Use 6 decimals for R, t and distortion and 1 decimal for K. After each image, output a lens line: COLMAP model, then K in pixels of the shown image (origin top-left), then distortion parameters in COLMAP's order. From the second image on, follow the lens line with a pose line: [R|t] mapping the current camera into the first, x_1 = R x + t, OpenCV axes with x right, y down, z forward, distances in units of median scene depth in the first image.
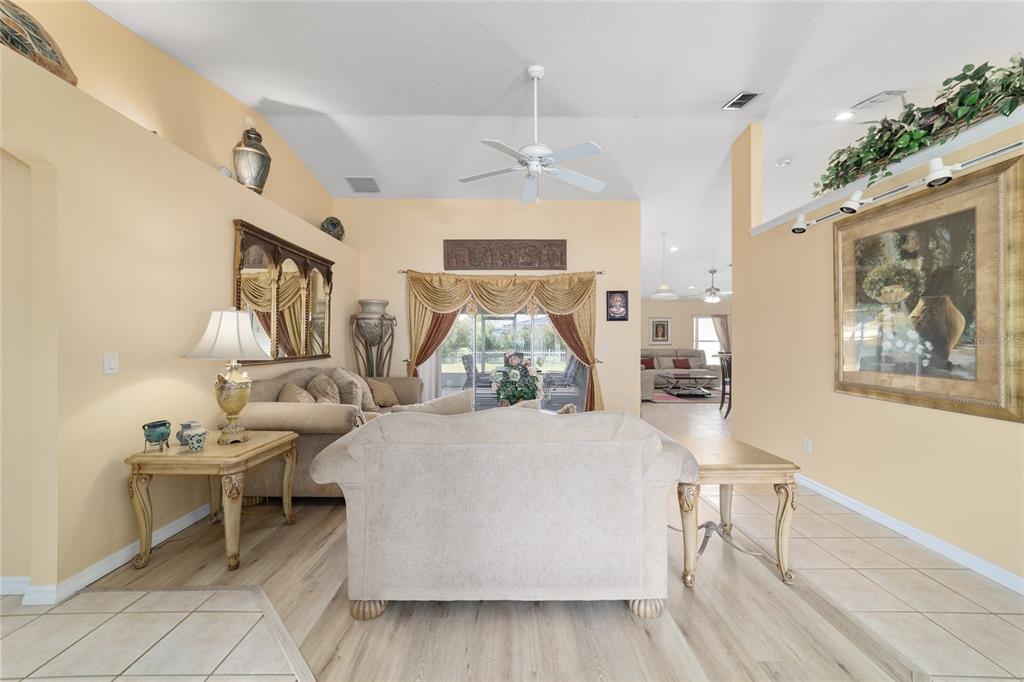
lens RADIAL K [[391.4, 0, 511.6], [0, 391.4, 340.3], [0, 0, 1]] dist [-0.017383, 0.008207]
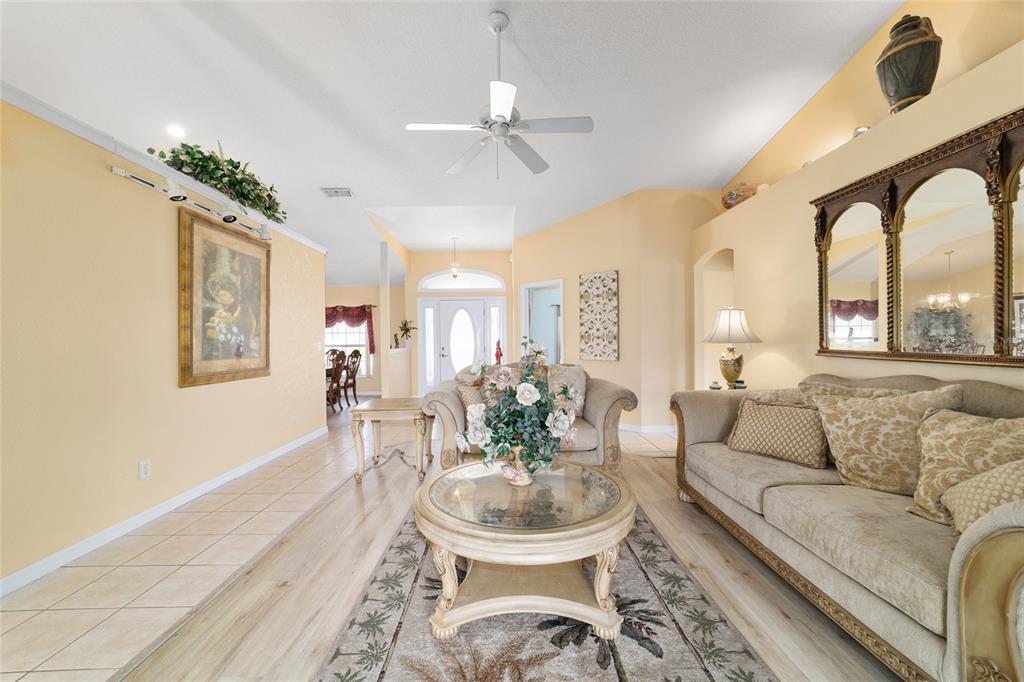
lens RADIAL K [[401.5, 0, 512.0], [0, 401.5, 341.0], [0, 0, 1]] dist [-0.009085, 0.000145]
pose [[-0.999955, 0.007426, -0.005833, 0.035484], [0.007404, 0.999965, 0.003833, 0.018812], [0.005861, 0.003790, -0.999976, 1.665892]]
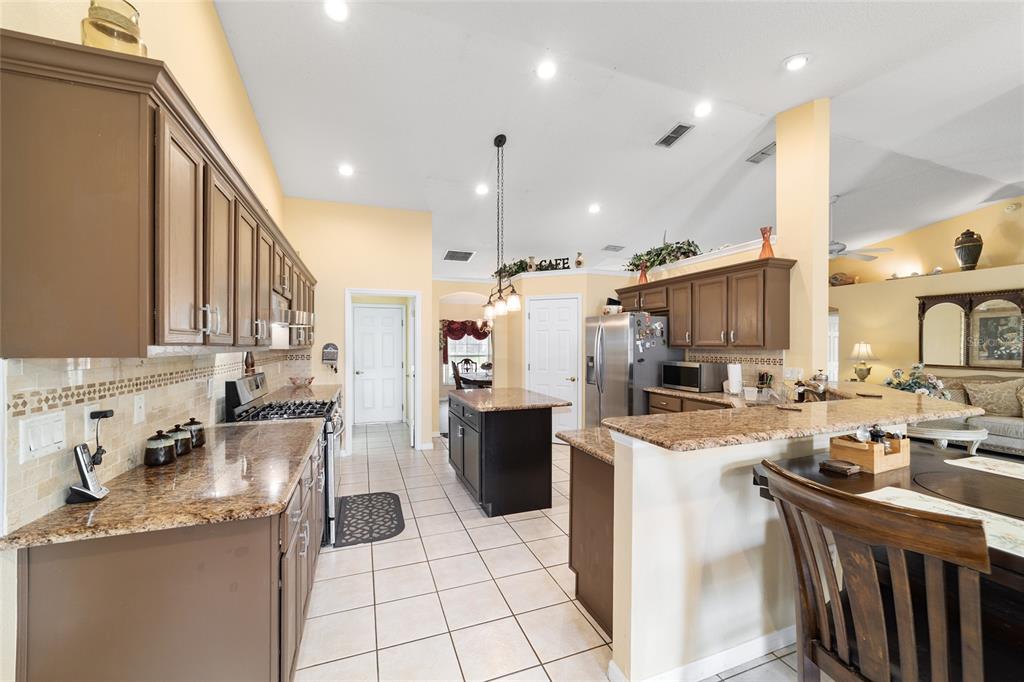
lens RADIAL K [[395.3, 0, 509.7], [0, 395.3, 348.9], [0, 0, 1]] dist [-0.017484, 0.008506]
pose [[-0.938773, -0.001800, -0.344532, 1.761649], [-0.006042, 0.999919, 0.011239, -0.033932], [0.344484, 0.012633, -0.938707, 1.881054]]
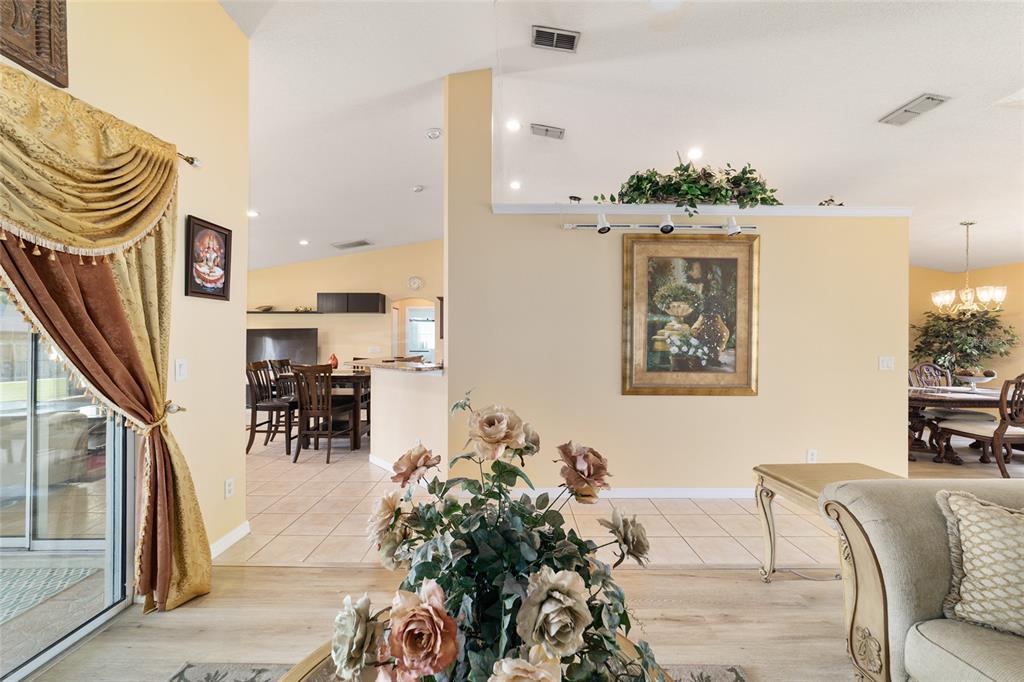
lens RADIAL K [[396.0, 0, 511.9], [0, 396.0, 344.1], [0, 0, 1]] dist [-0.017380, 0.008505]
pose [[0.006606, -0.007171, 0.999952, -0.206130], [-0.001496, 0.999973, 0.007181, -0.010389], [-0.999977, -0.001544, 0.006595, 1.098251]]
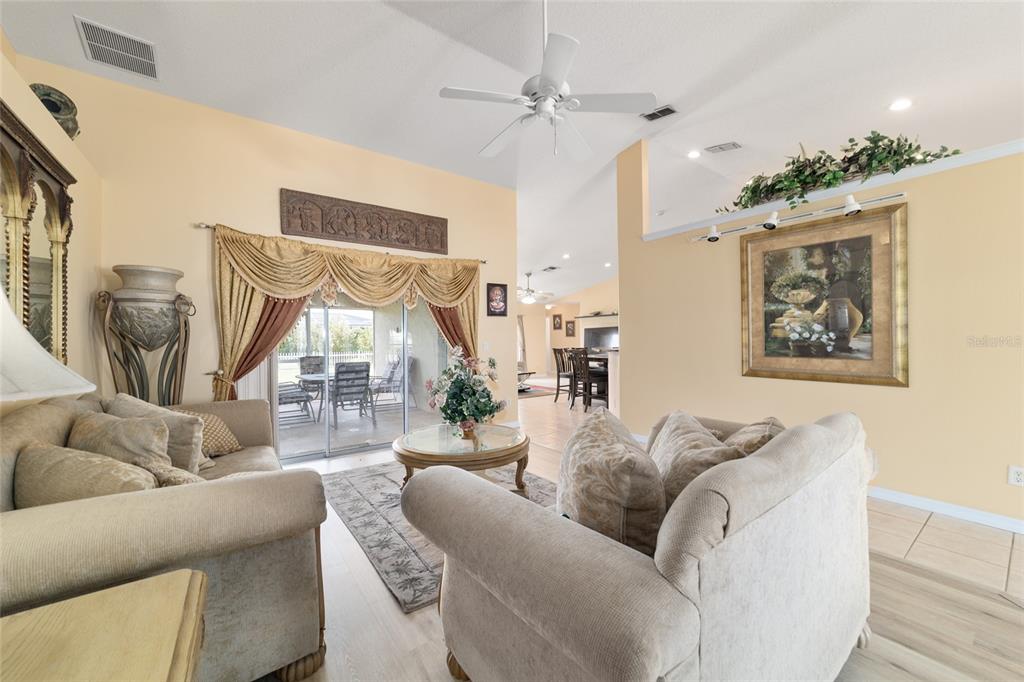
lens RADIAL K [[391.4, 0, 511.6], [0, 391.4, 340.3], [0, 0, 1]] dist [-0.017383, 0.008207]
pose [[0.808114, -0.011470, 0.588914, -0.393029], [0.012805, 0.999916, 0.001903, 0.008669], [-0.588887, 0.006003, 0.808193, 0.375266]]
